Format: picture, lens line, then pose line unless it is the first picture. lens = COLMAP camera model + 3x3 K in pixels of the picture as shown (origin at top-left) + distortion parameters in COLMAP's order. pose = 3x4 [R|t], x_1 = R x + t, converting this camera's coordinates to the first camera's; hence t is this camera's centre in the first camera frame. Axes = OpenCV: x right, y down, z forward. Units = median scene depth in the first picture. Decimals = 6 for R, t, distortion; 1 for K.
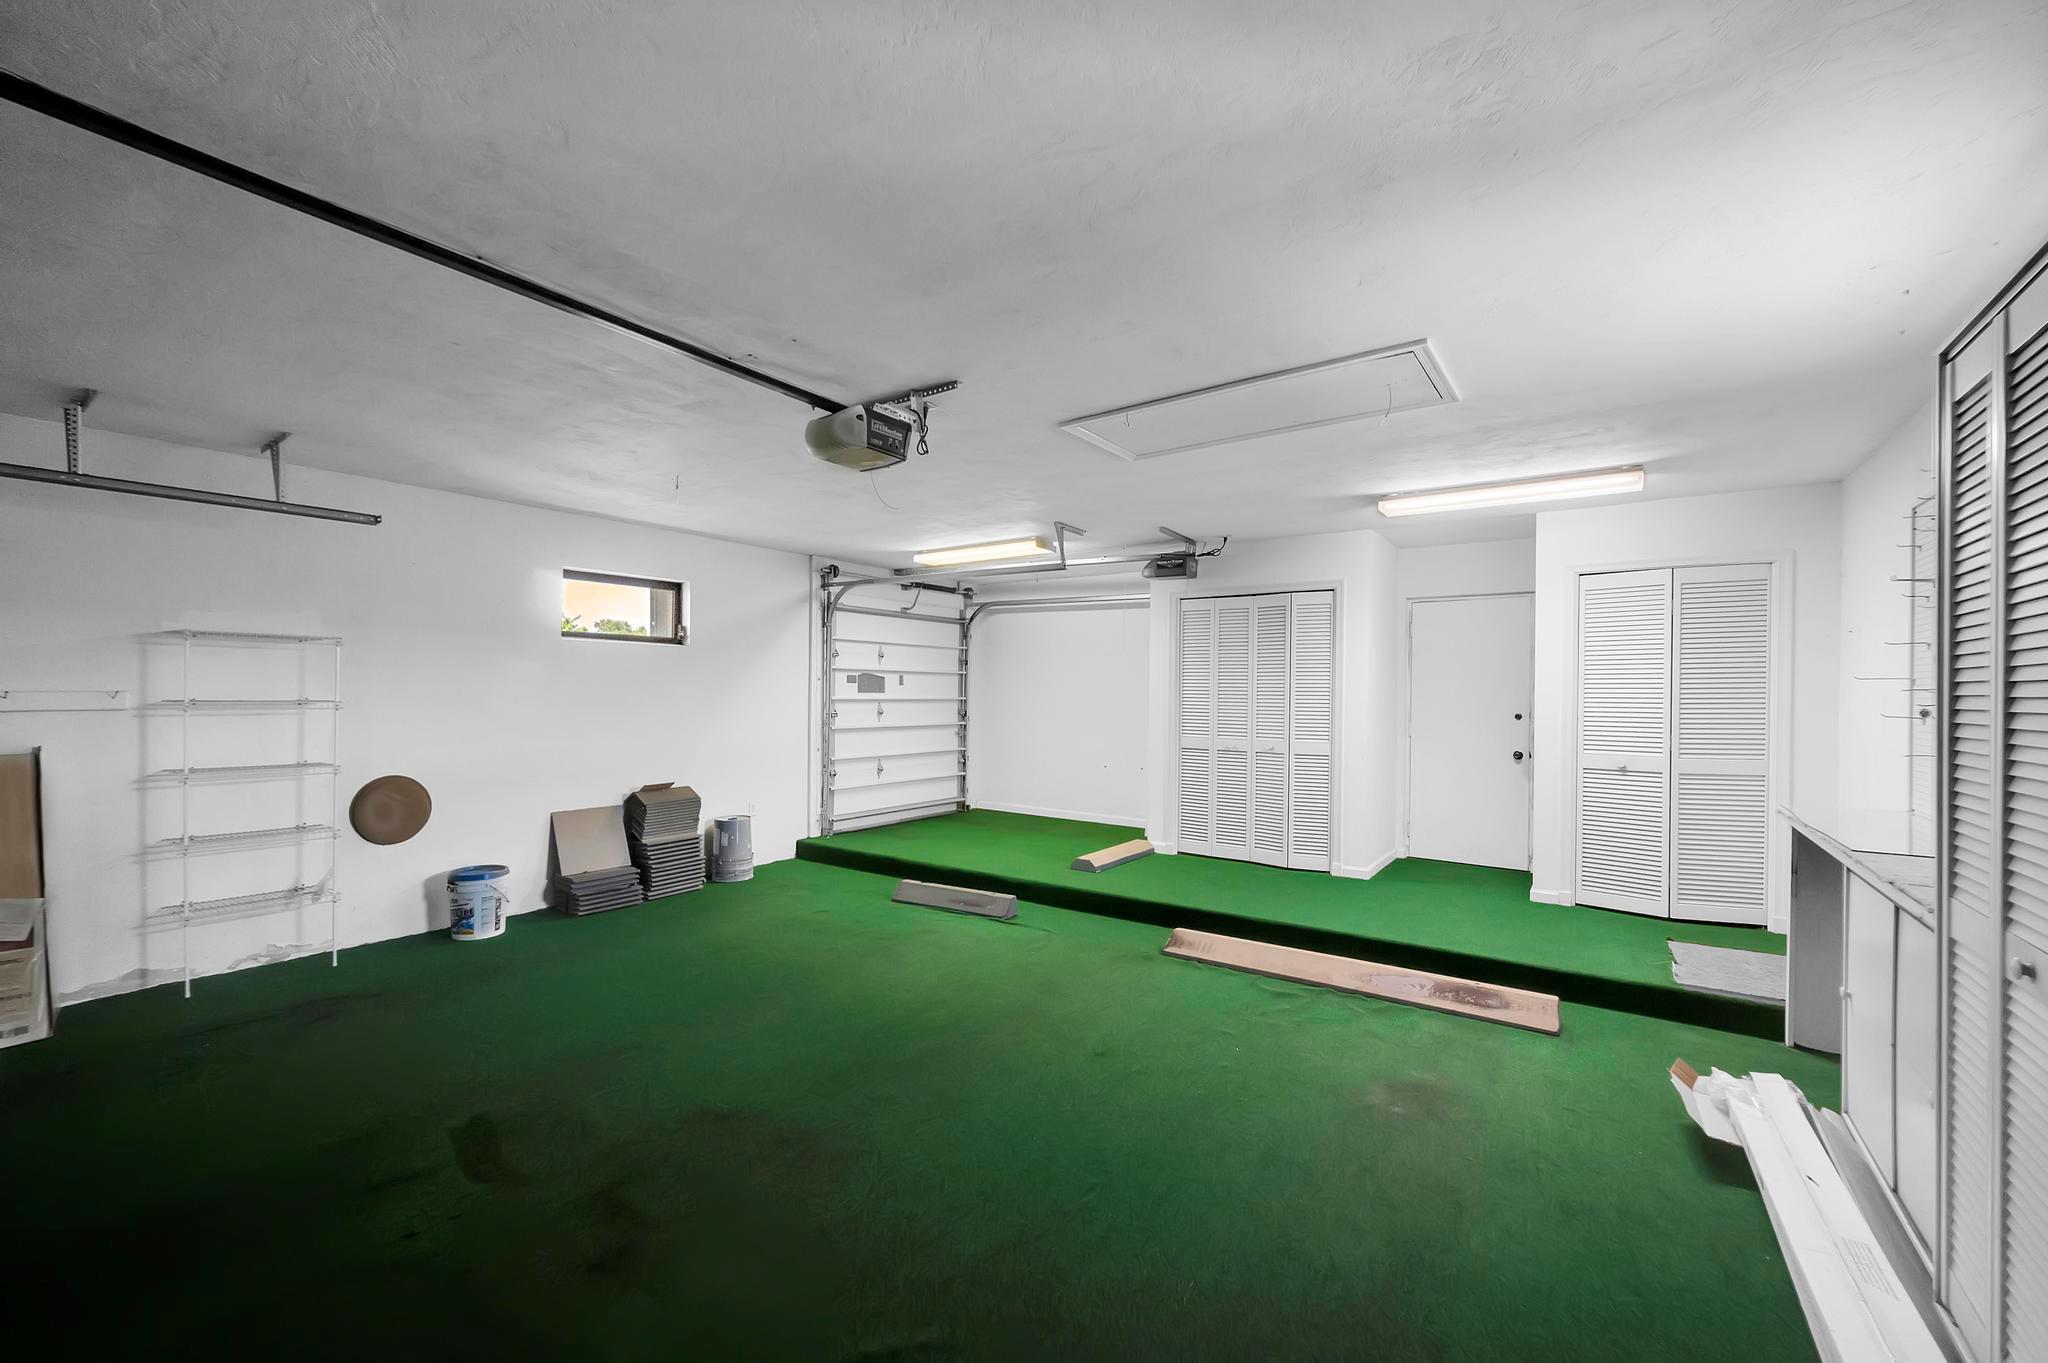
lens RADIAL K [[823.8, 0, 1023.4], [0, 823.8, 686.4], [0, 0, 1]] dist [-0.001438, -0.000831]
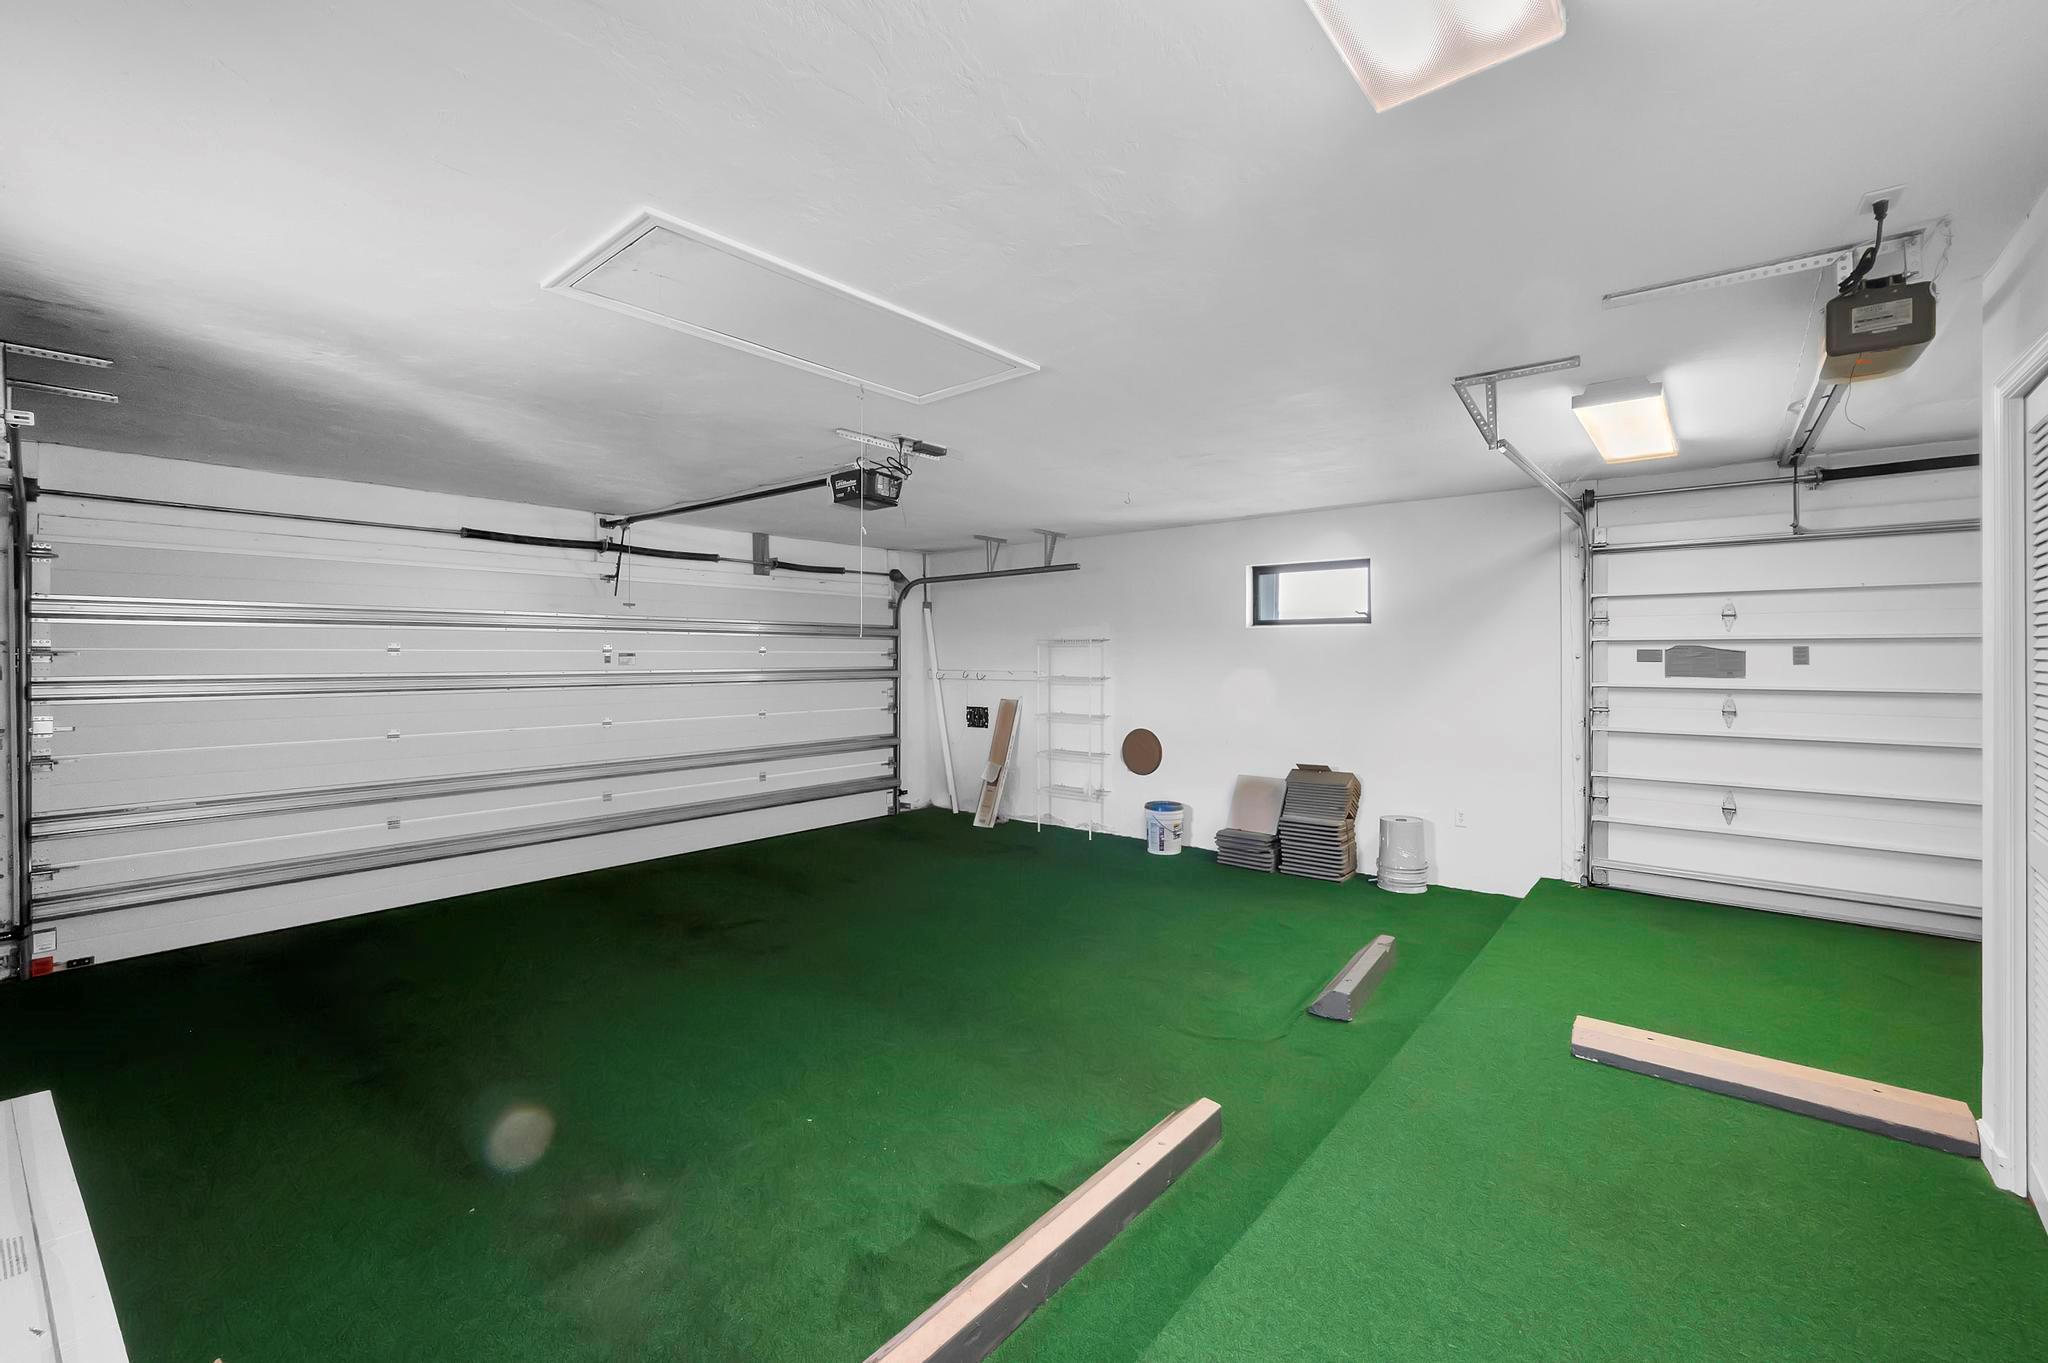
lens RADIAL K [[823.8, 0, 1023.3], [0, 823.8, 673.0], [0, 0, 1]] dist [-0.001438, -0.000831]
pose [[-0.080925, -0.005389, -0.996706, 0.482742], [-0.003914, 0.999979, -0.005089, 0.009925], [0.996712, 0.003489, -0.080945, 0.588028]]
